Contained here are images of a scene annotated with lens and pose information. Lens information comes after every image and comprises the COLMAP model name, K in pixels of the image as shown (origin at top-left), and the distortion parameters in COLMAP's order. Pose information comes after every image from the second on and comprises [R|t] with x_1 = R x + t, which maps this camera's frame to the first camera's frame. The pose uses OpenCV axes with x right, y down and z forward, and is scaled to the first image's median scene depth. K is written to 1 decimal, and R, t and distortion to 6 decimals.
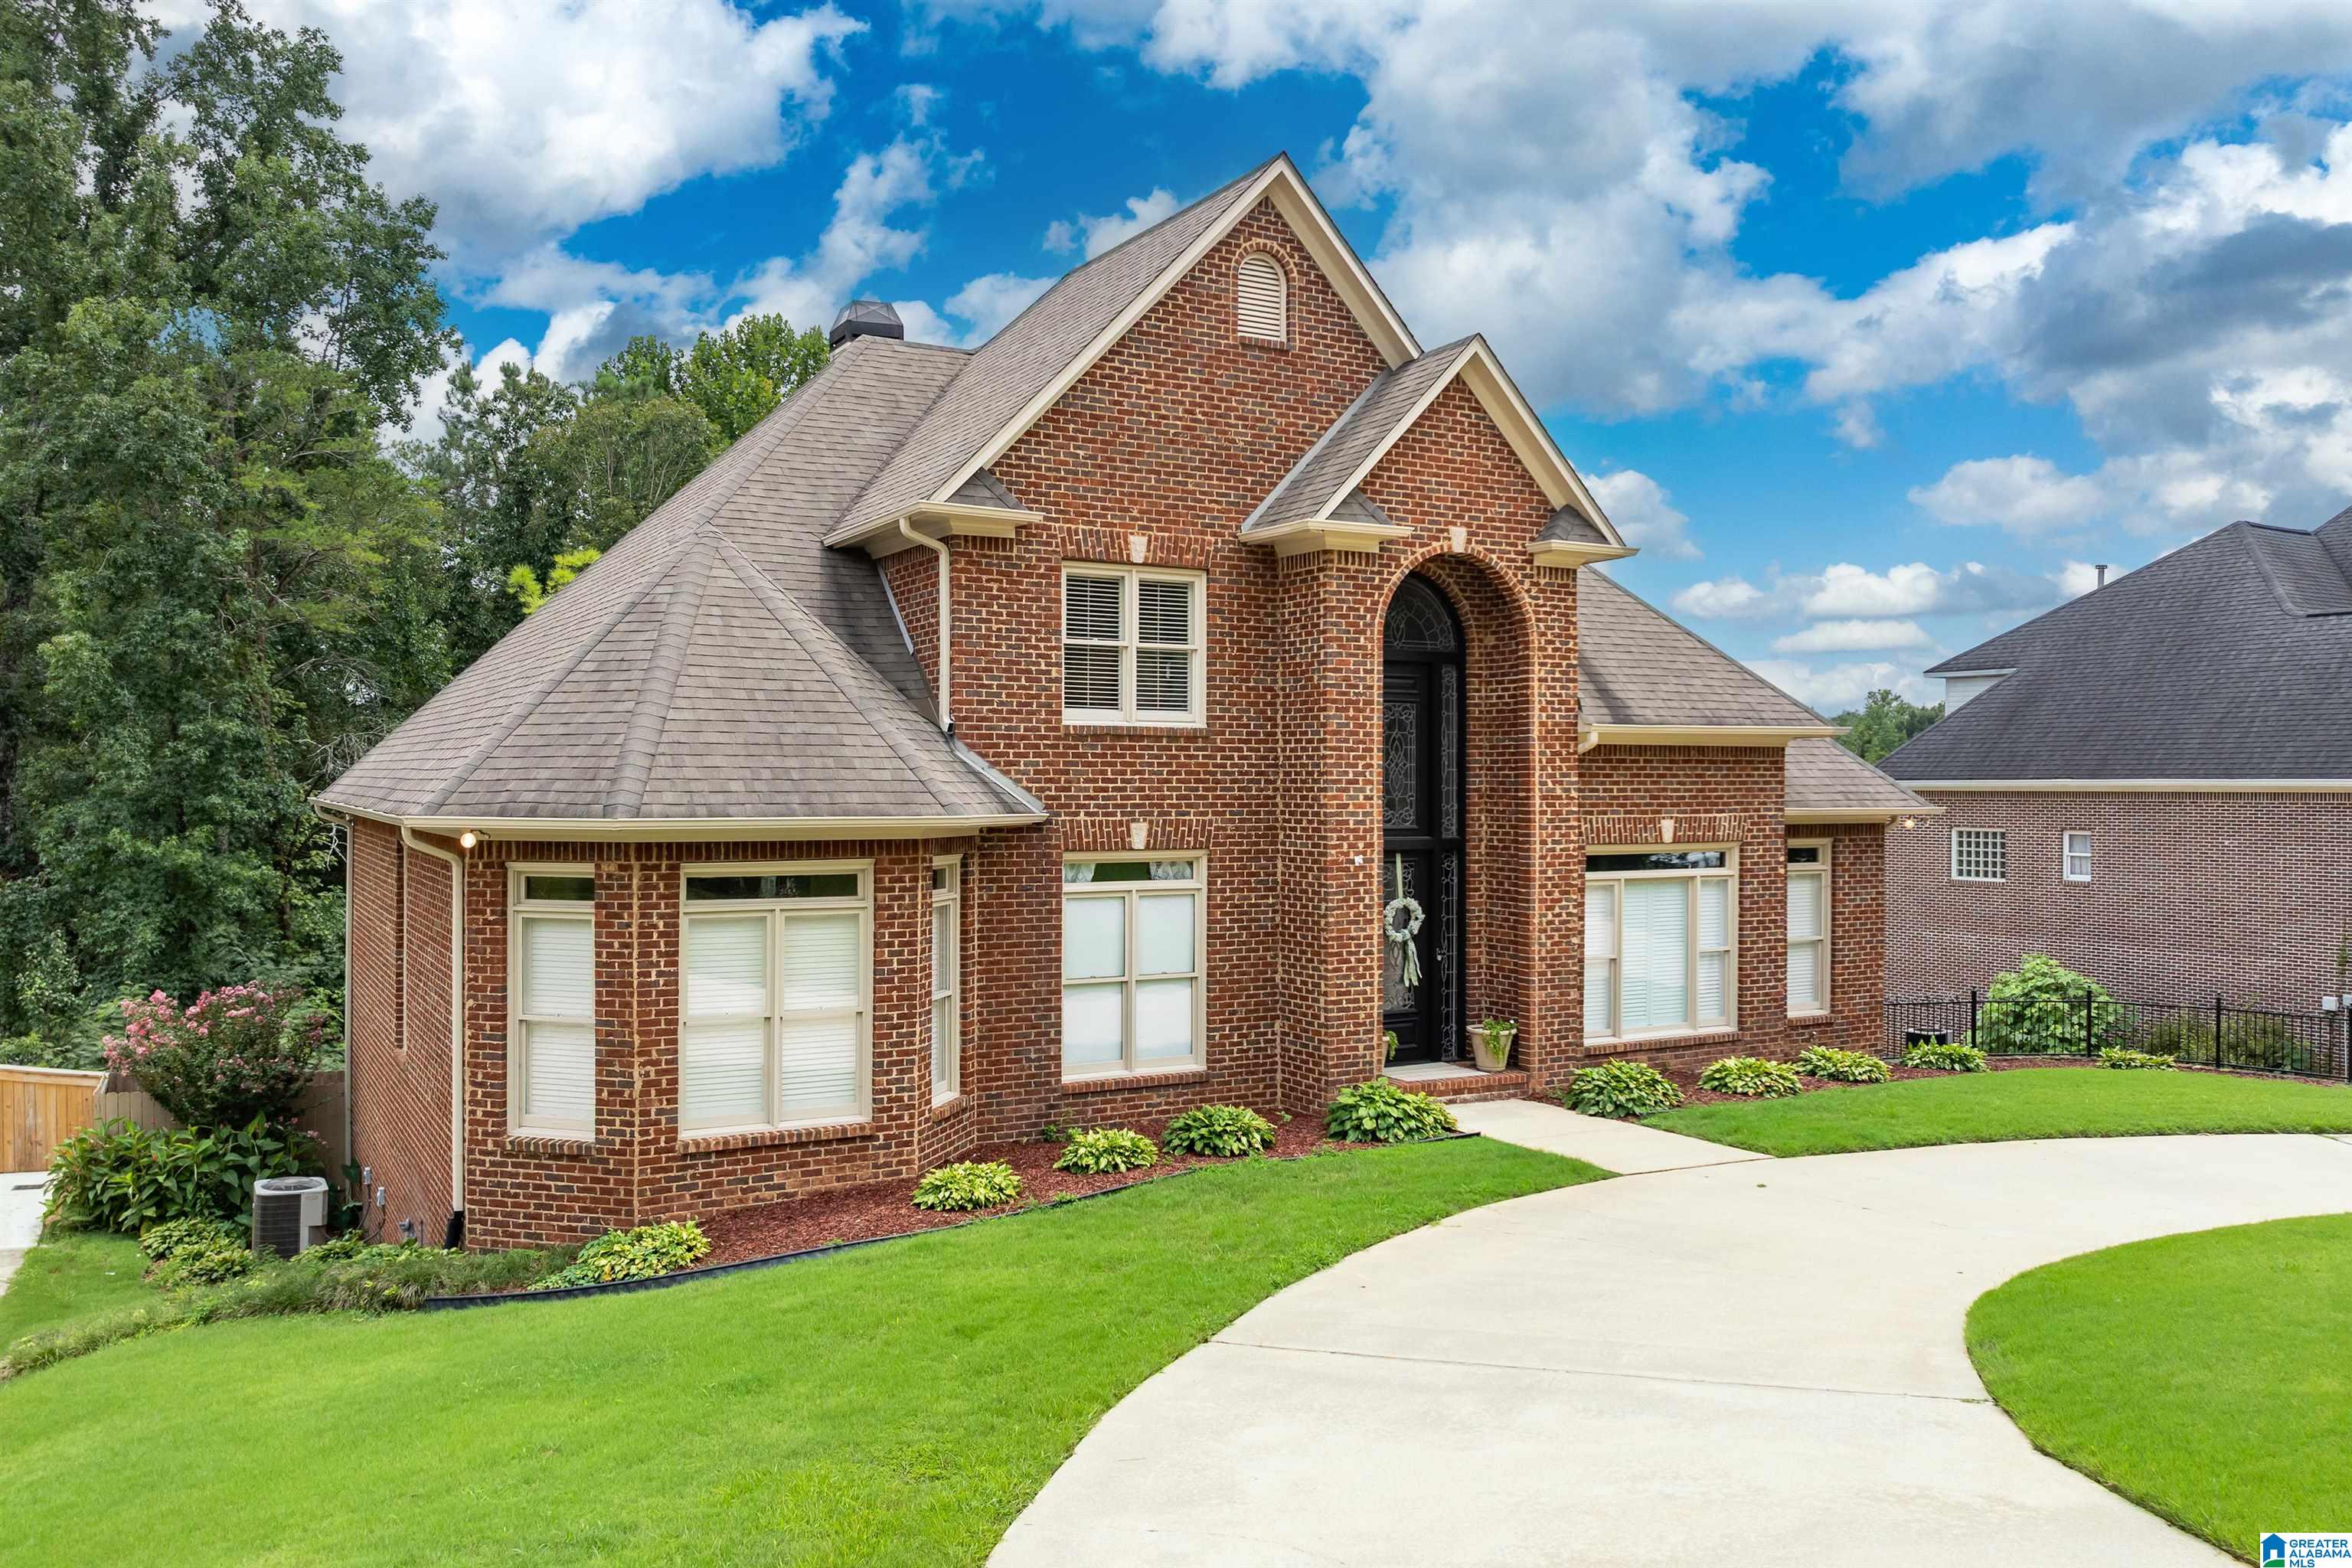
lens RADIAL K [[1792.2, 0, 1176.0], [0, 1792.2, 784.0], [0, 0, 1]] dist [-0.004336, -0.002469]
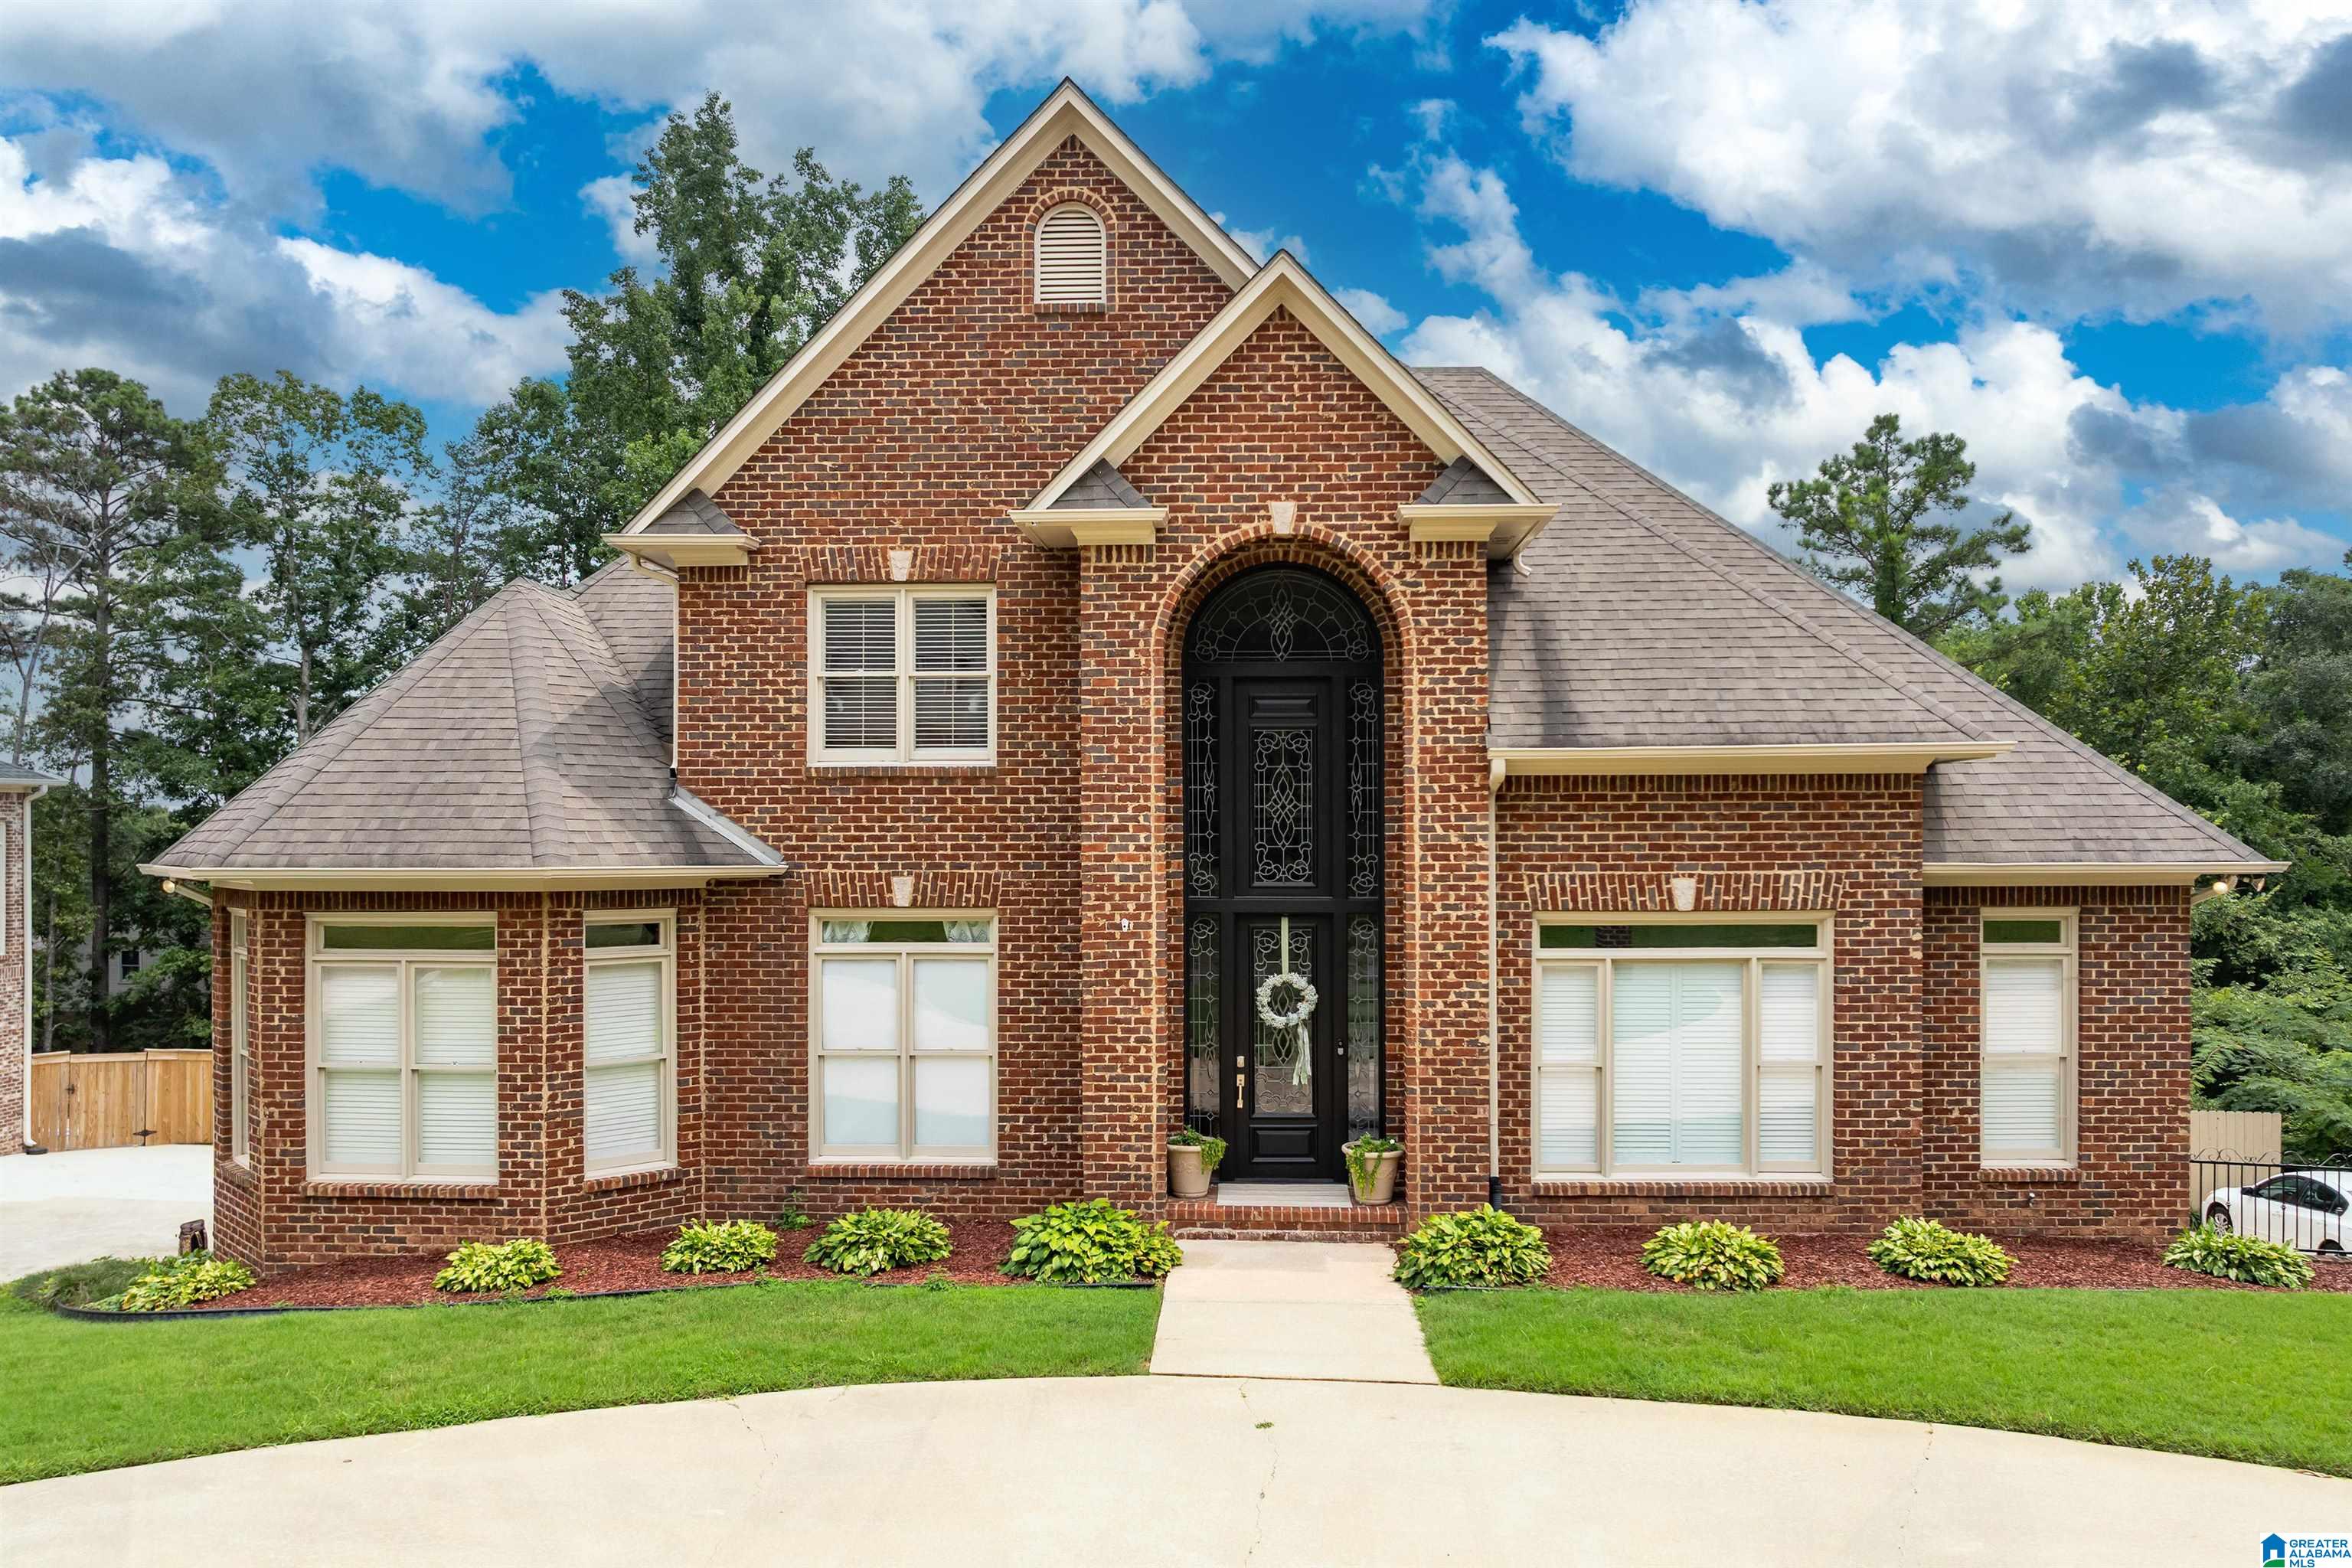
lens RADIAL K [[1712.9, 0, 1182.7], [0, 1712.9, 819.4], [0, 0, 1]] dist [-0.001752, -0.088021]
pose [[0.846370, -0.007949, -0.532537, 0.541133], [0.004287, 0.999958, -0.008113, 0.001134], [0.532579, 0.004584, 0.846368, 0.361189]]
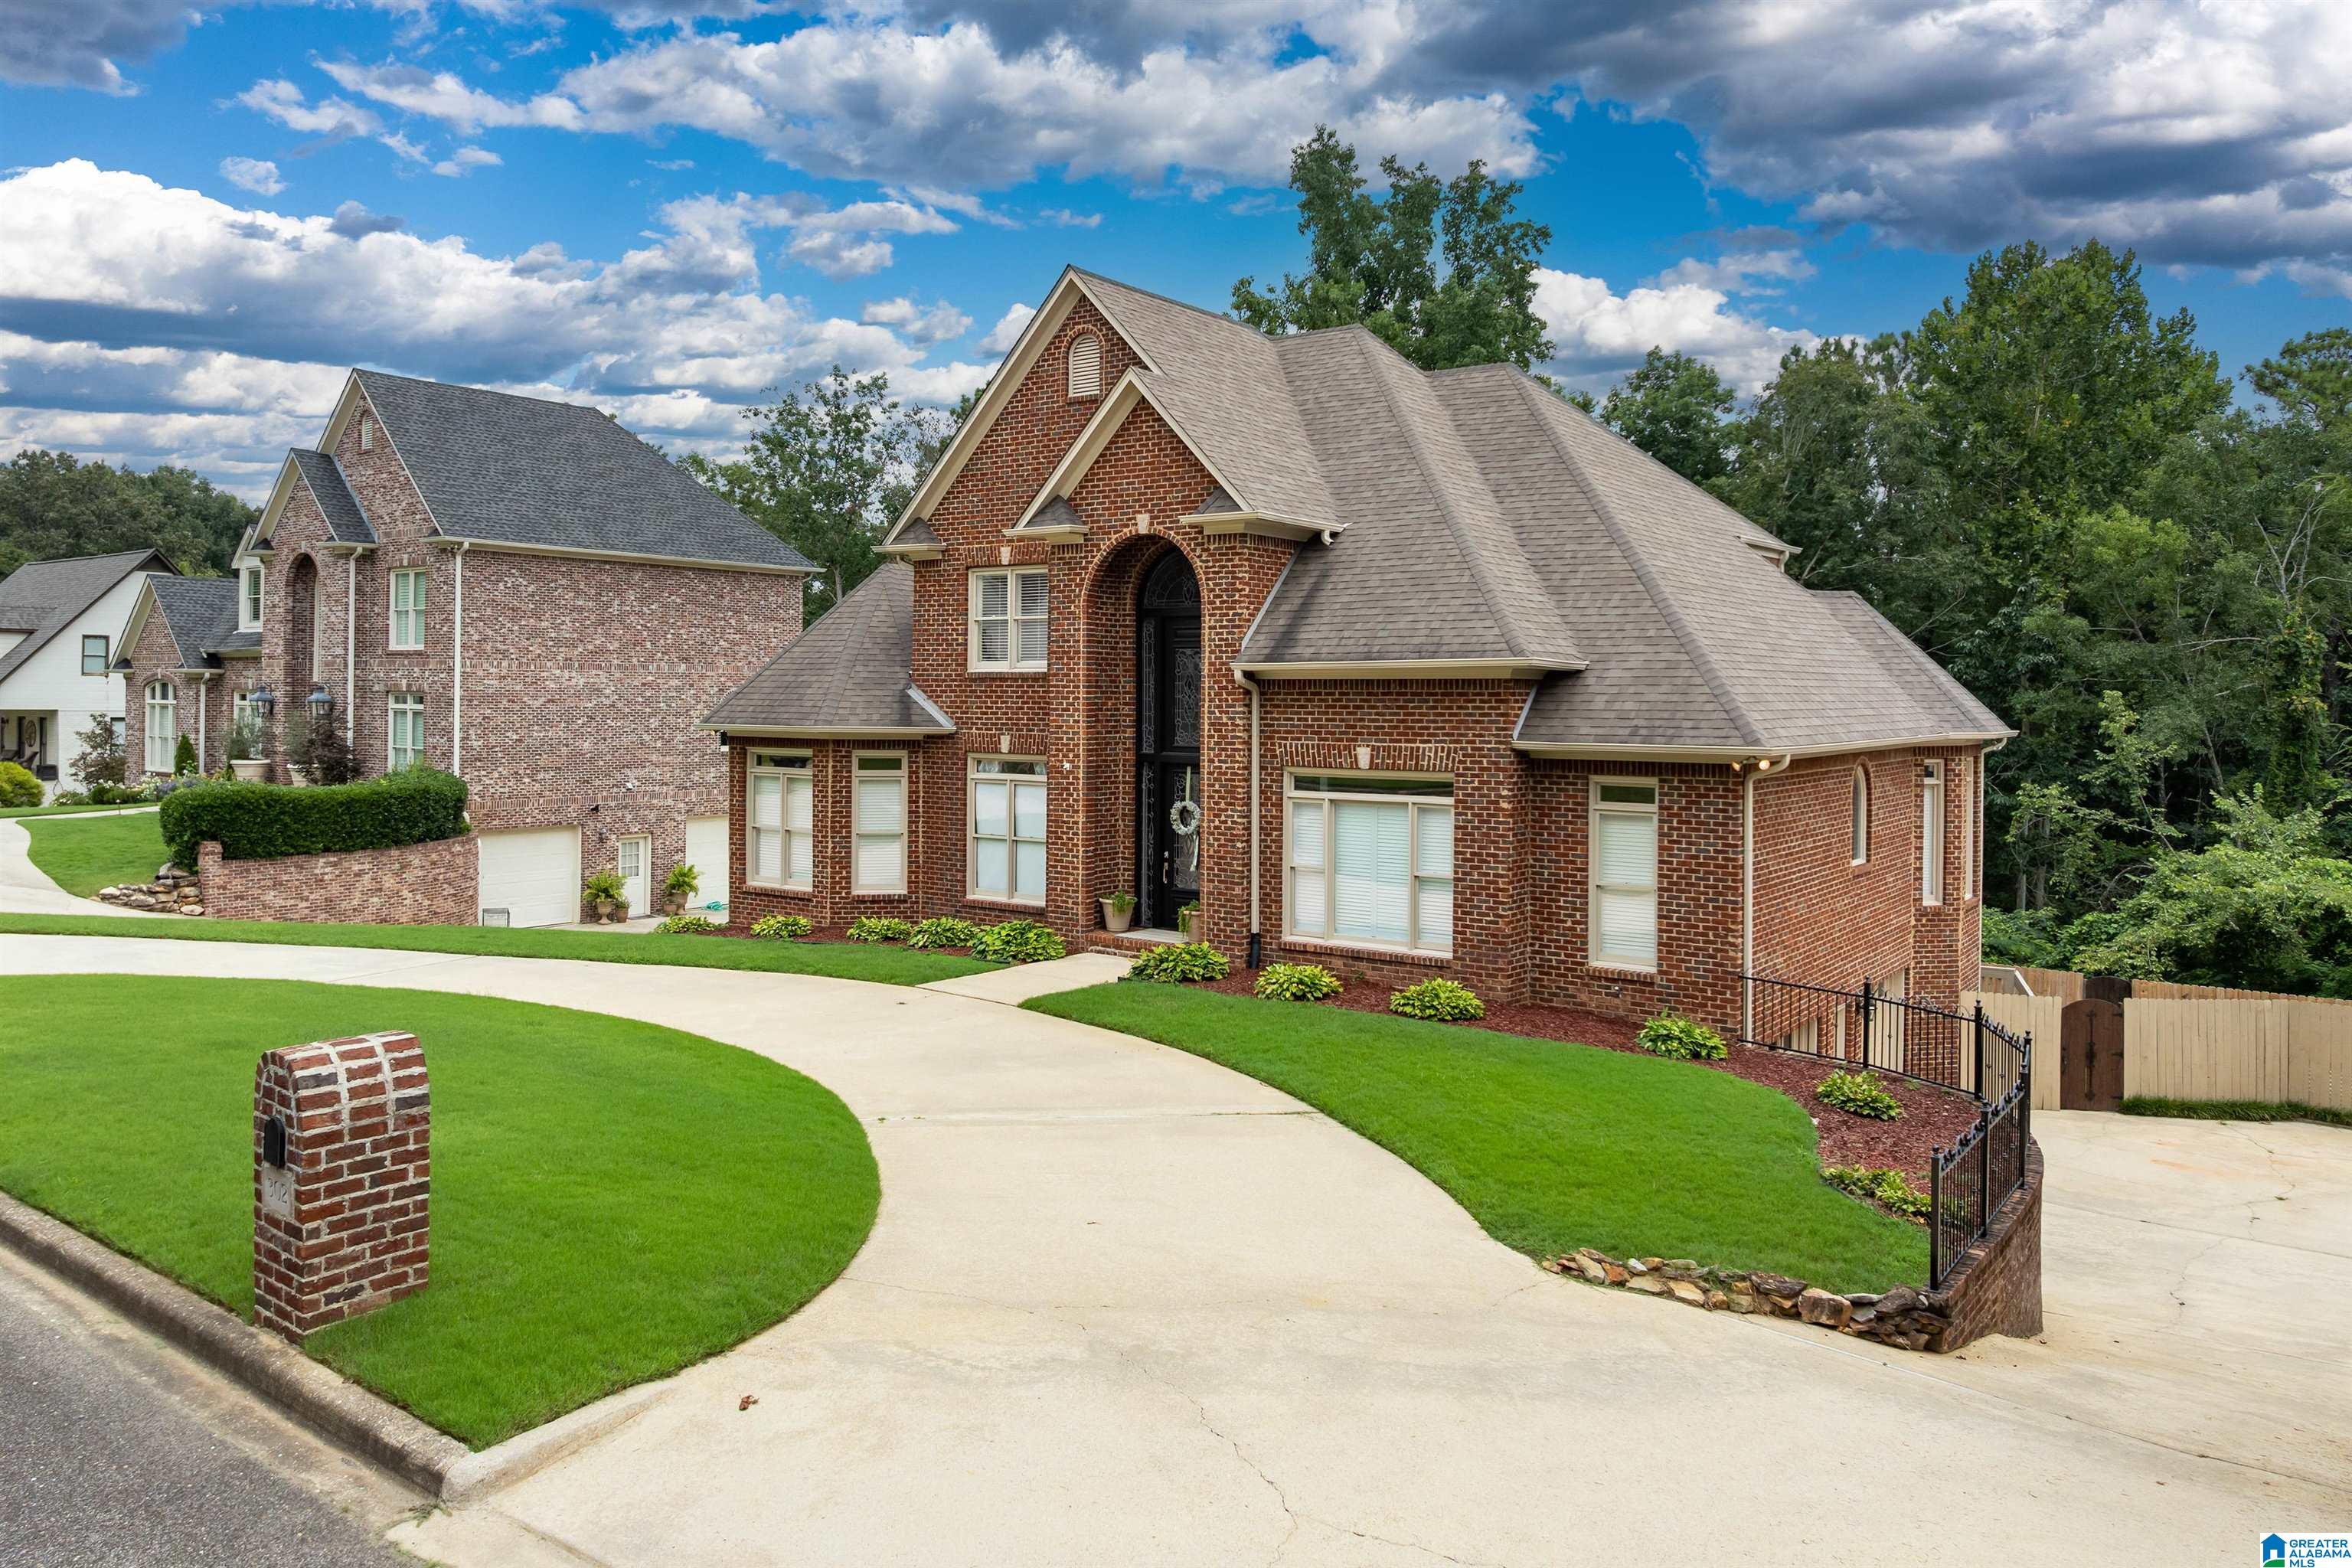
lens RADIAL K [[1682.3, 0, 1176.4], [0, 1682.3, 680.7], [0, 0, 1]] dist [0.000189, -0.000423]
pose [[0.393625, -0.006643, -0.919247, 1.345055], [-0.005959, 0.999934, -0.009778, -0.011533], [0.919252, 0.009327, 0.393559, 0.569268]]
